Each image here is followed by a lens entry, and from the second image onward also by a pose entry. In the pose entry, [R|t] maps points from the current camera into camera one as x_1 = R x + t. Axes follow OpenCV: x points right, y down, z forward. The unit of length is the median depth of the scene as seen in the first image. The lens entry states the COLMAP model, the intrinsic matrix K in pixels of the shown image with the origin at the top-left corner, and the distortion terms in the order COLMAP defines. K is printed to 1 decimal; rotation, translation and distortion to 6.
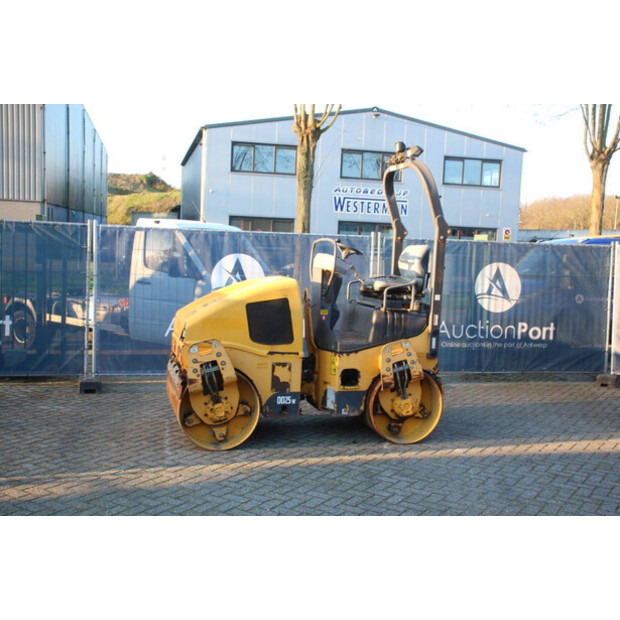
lens RADIAL K [[724.2, 0, 310.0], [0, 724.2, 310.0], [0, 0, 1]] dist [-0.001804, 0.029701]
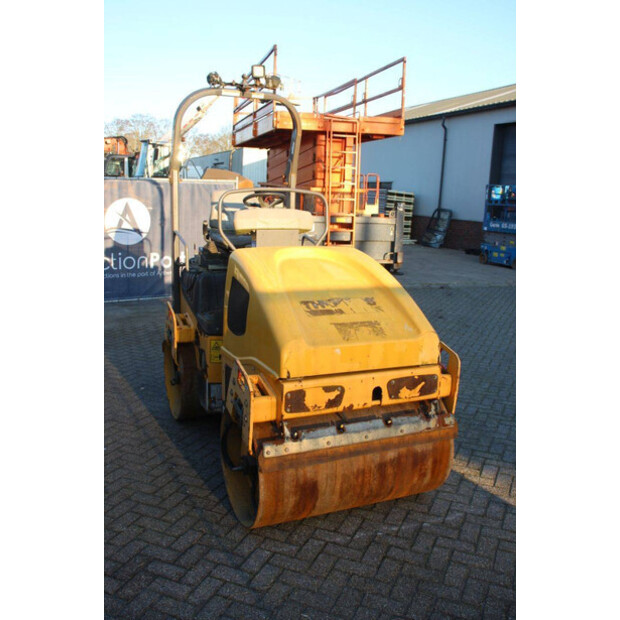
lens RADIAL K [[617.8, 0, 310.0], [0, 617.8, 310.0], [0, 0, 1]] dist [-0.064170, 0.013679]
pose [[-0.157439, -0.229820, 0.960414, -0.642247], [0.046925, 0.969704, 0.239735, -0.133196], [-0.986413, 0.082811, -0.141885, 1.114379]]
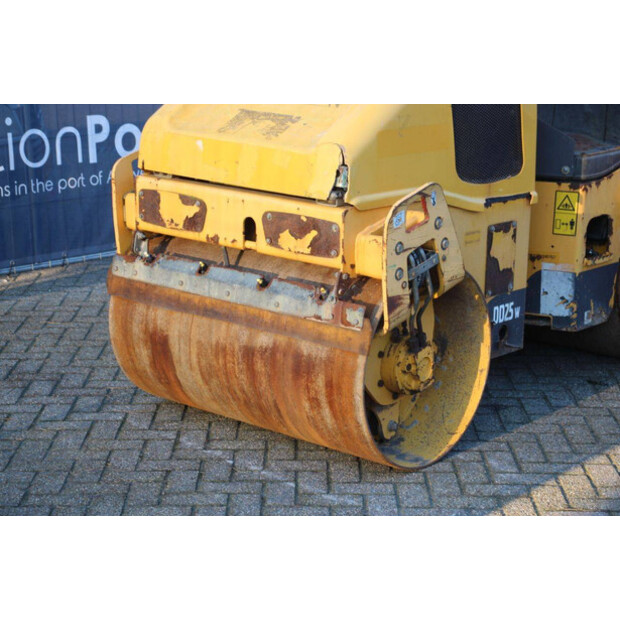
lens RADIAL K [[1467.6, 0, 310.0], [0, 1467.6, 310.0], [0, 0, 1]] dist [0.415356, -0.219501]
pose [[0.842049, -0.155946, 0.516366, -0.544253], [0.064522, 0.979543, 0.190610, -0.042160], [-0.535528, -0.127186, 0.834885, 0.354488]]
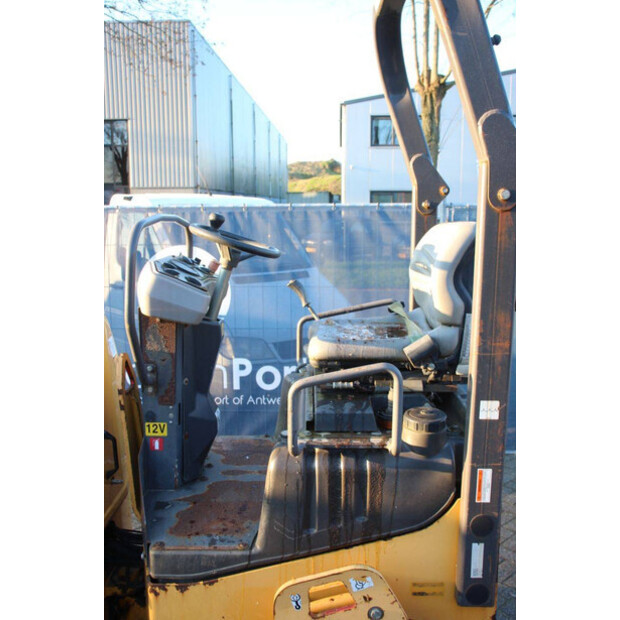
lens RADIAL K [[617.8, 0, 310.0], [0, 617.8, 310.0], [0, 0, 1]] dist [-0.064170, 0.013679]
pose [[0.963924, -0.000554, -0.266176, 0.174428], [0.015645, 0.998387, 0.054580, -0.071319], [0.265716, -0.056775, 0.962378, 0.764000]]
